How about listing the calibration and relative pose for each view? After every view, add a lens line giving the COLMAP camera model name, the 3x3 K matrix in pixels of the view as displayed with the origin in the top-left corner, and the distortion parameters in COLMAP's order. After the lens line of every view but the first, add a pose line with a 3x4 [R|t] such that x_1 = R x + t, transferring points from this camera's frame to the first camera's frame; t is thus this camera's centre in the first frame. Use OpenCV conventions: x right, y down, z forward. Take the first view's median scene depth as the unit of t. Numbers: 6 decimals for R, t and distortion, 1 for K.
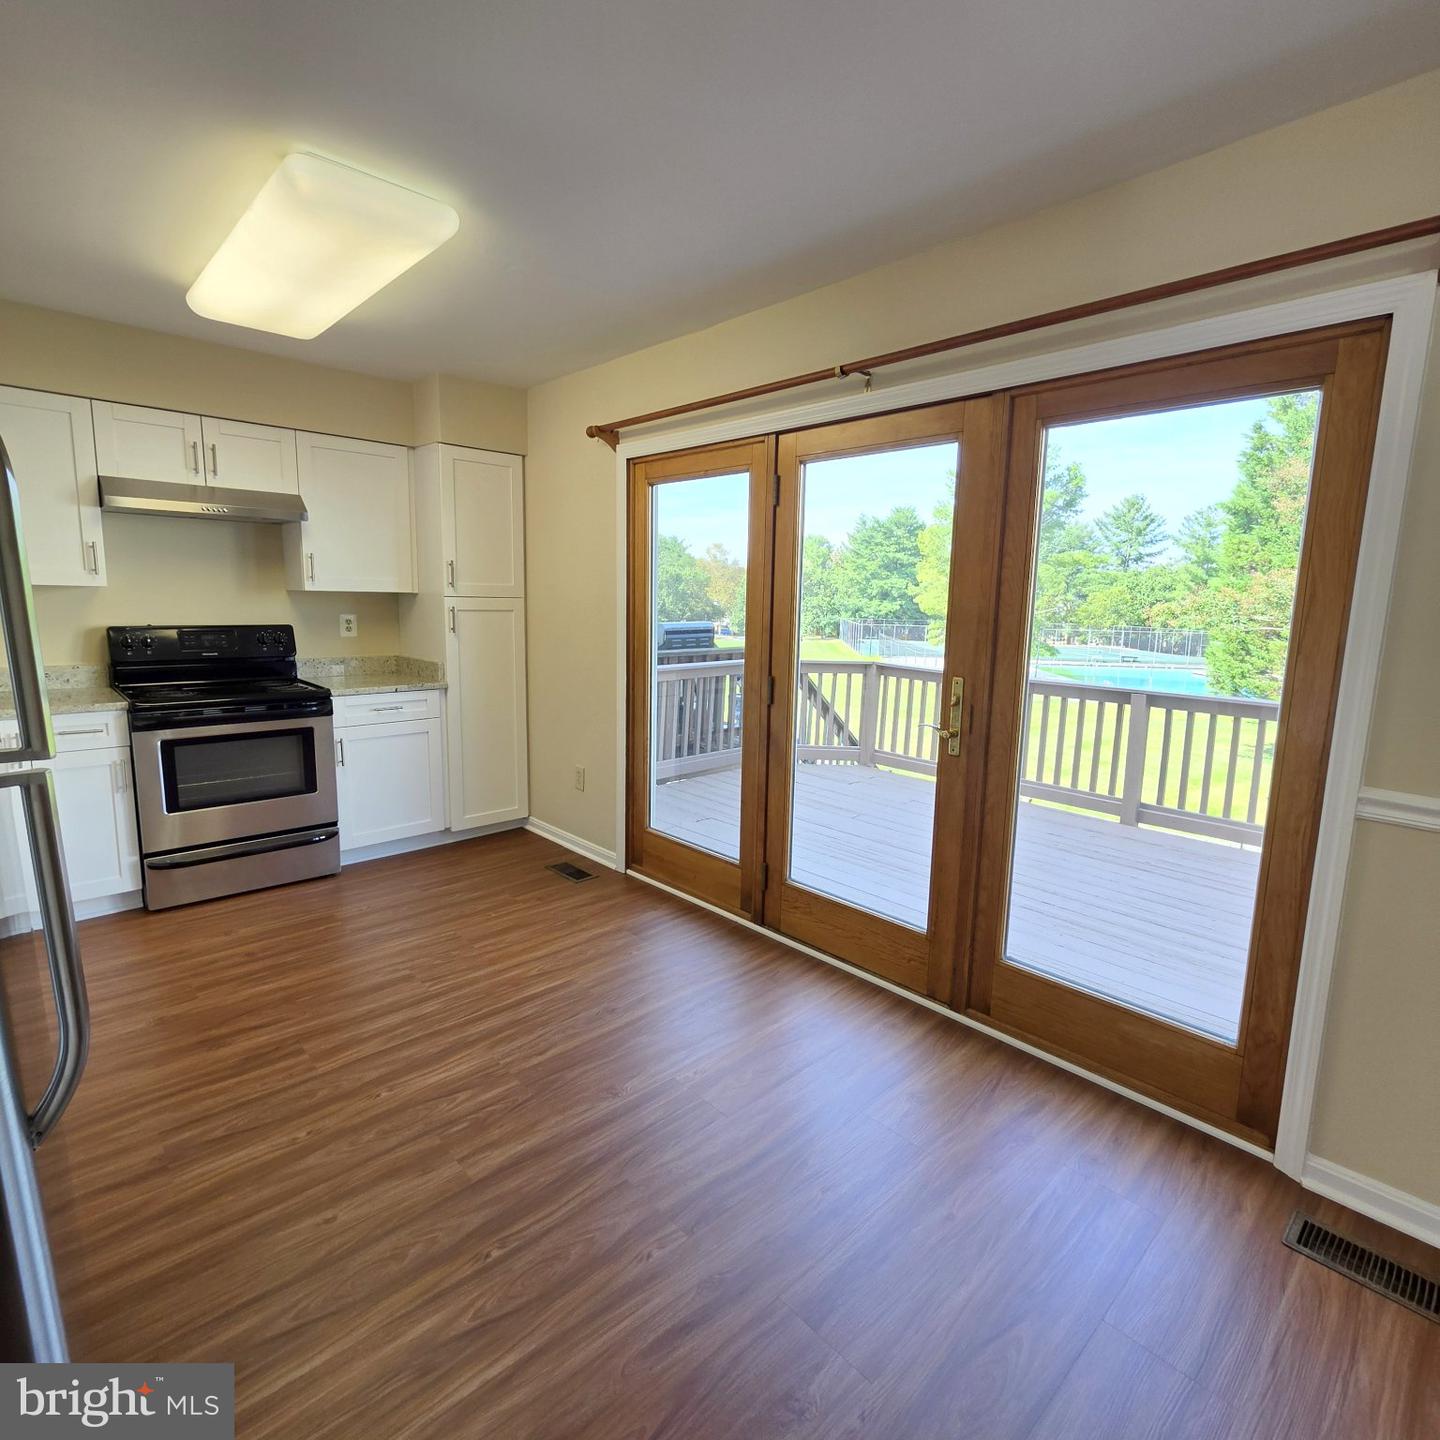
lens RADIAL K [[764.3, 0, 720.5], [0, 764.3, 715.5], [0, 0, 1]] dist [-0.004627, -0.001146]
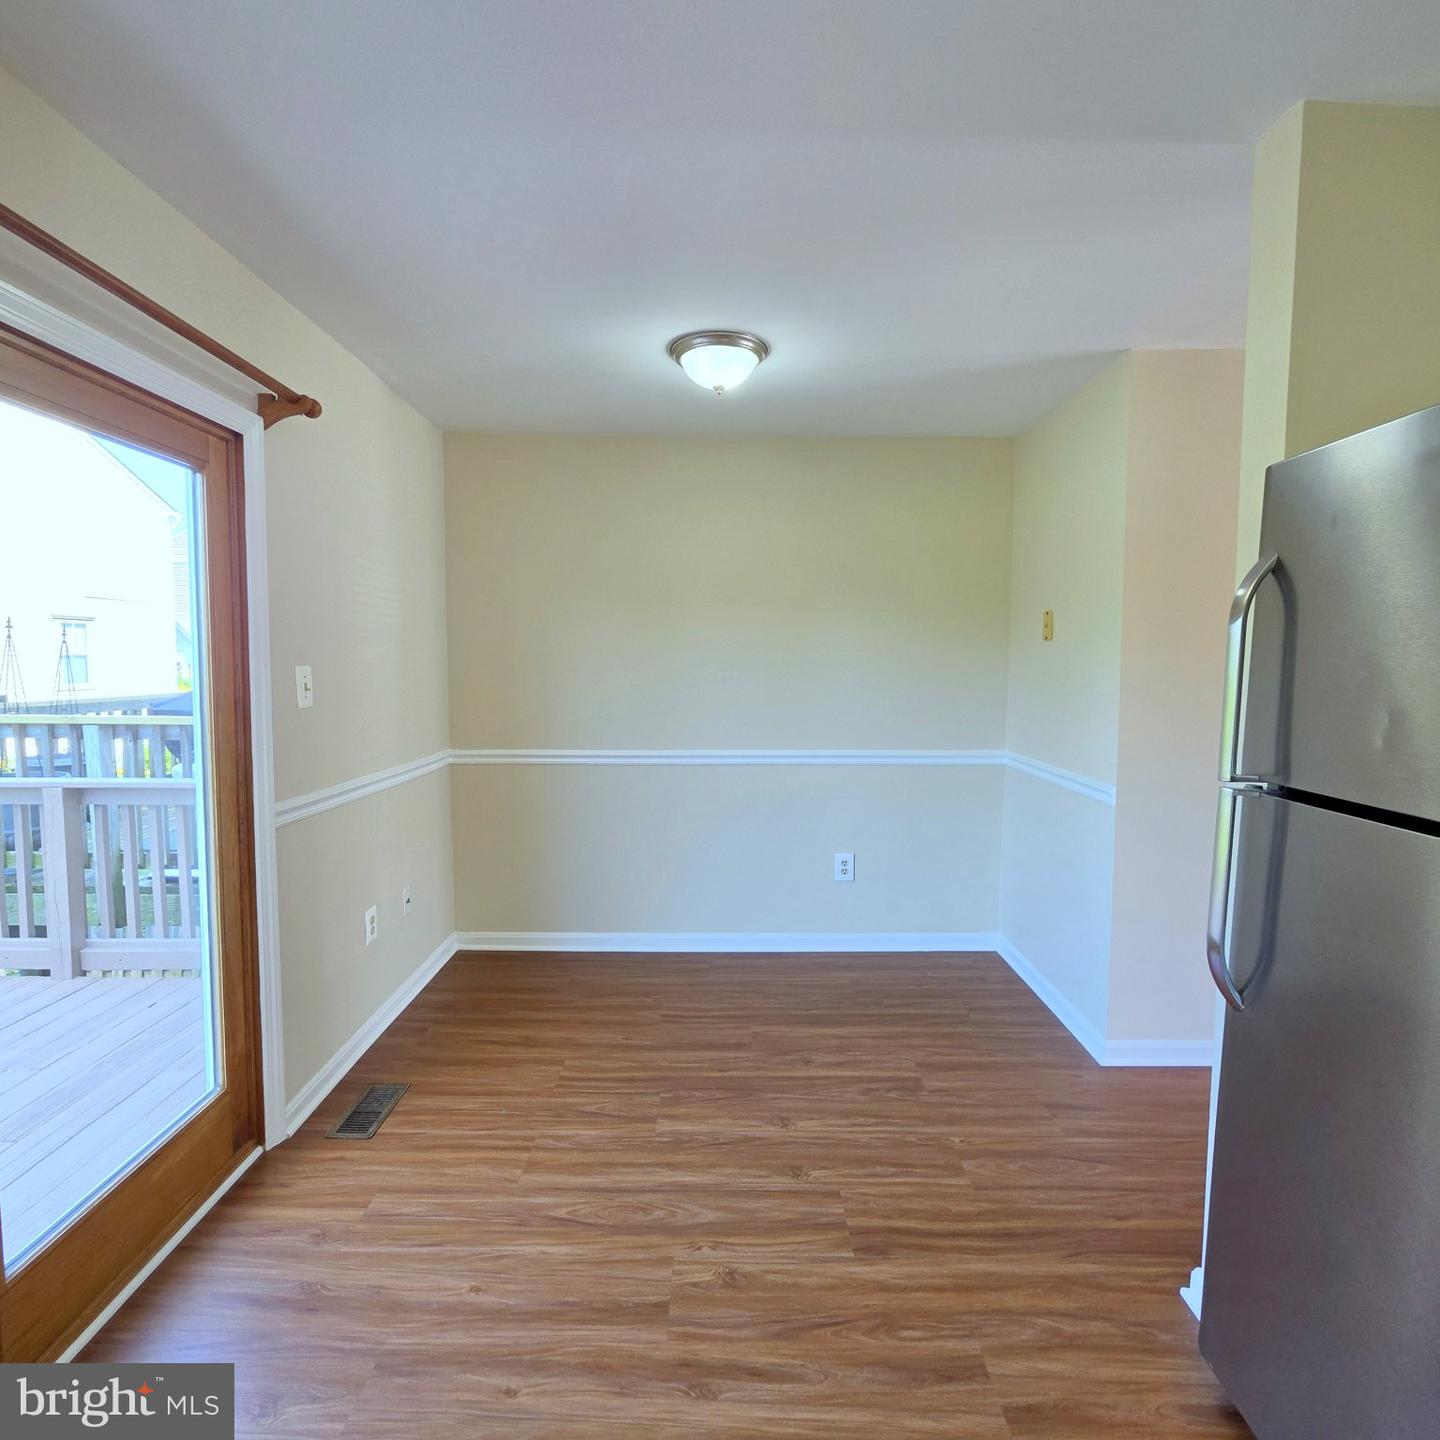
lens RADIAL K [[764.3, 0, 720.5], [0, 764.3, 715.5], [0, 0, 1]] dist [-0.004627, -0.001146]
pose [[-0.726282, -0.073276, 0.683480, -0.542438], [0.085182, 0.977044, 0.195266, -0.229480], [-0.682098, 0.200039, -0.703368, 1.309587]]
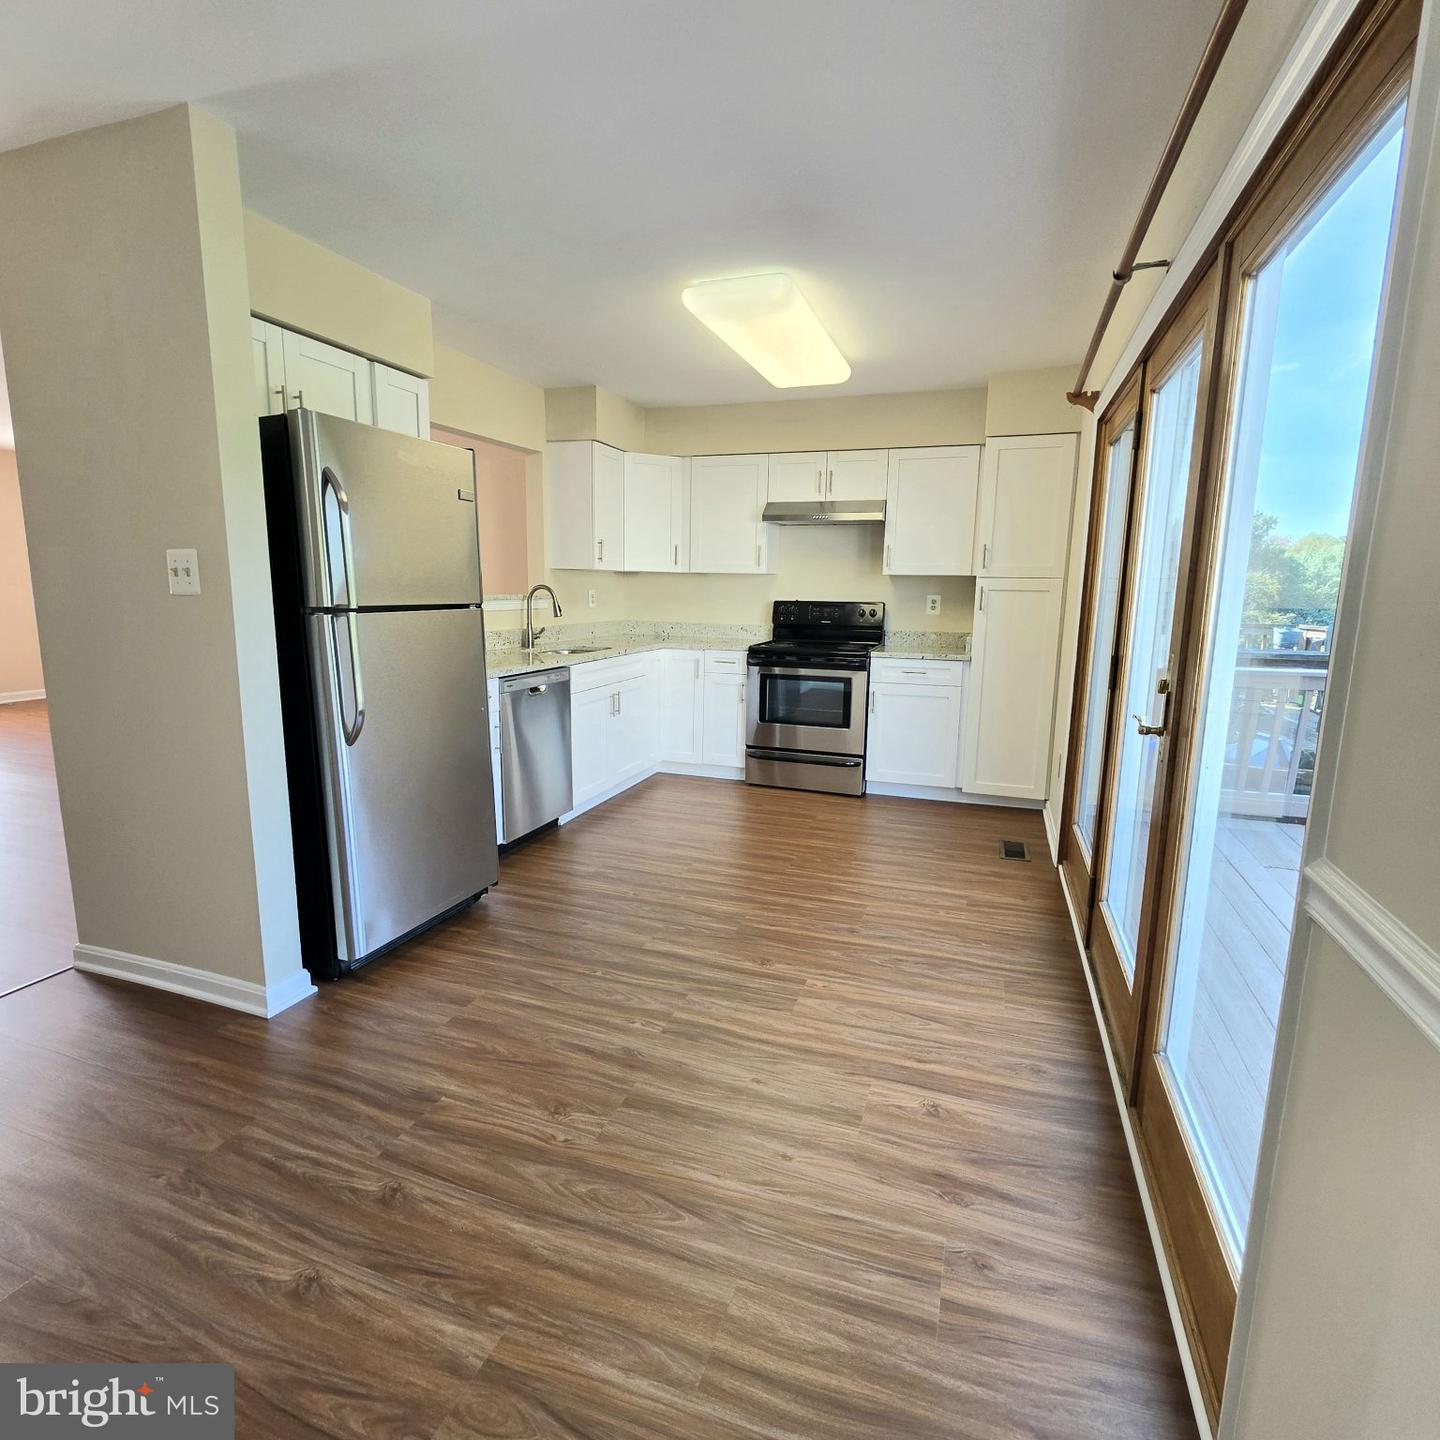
lens RADIAL K [[764.3, 0, 720.5], [0, 764.3, 715.5], [0, 0, 1]] dist [-0.004627, -0.001146]
pose [[0.453055, 0.132553, -0.881573, 1.049773], [-0.139211, 0.987272, 0.076903, 0.017786], [0.880546, 0.087883, 0.465742, 0.401264]]
